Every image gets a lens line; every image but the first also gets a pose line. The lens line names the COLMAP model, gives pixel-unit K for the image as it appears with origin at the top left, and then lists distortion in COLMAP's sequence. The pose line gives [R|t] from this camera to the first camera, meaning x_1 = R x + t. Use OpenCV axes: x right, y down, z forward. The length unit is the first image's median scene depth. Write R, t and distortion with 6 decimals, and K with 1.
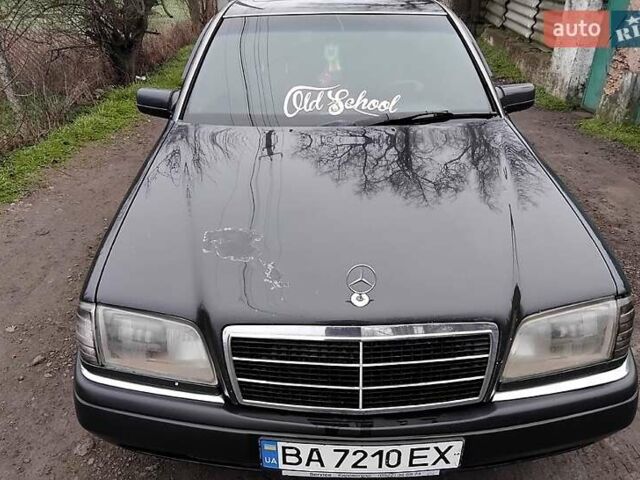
lens RADIAL K [[513.9, 0, 320.0], [0, 513.9, 240.0], [0, 0, 1]] dist [0.069311, -0.002954]
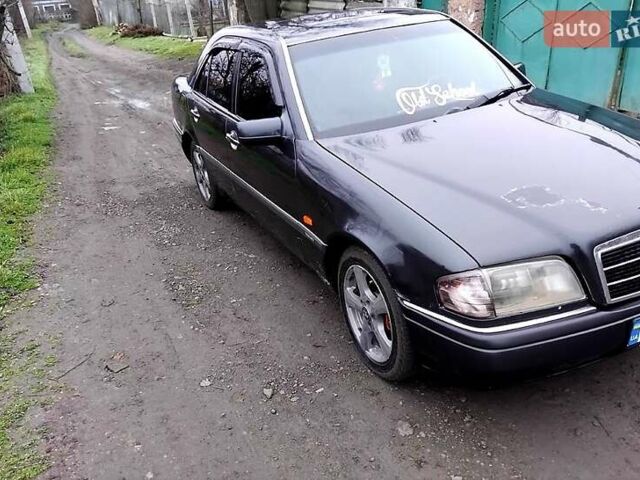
lens RADIAL K [[513.9, 0, 320.0], [0, 513.9, 240.0], [0, 0, 1]] dist [0.069311, -0.002954]
pose [[0.880754, -0.268231, 0.390287, -1.137516], [0.286331, 0.958052, 0.012280, -0.056063], [-0.377210, 0.100935, 0.920611, 0.038665]]
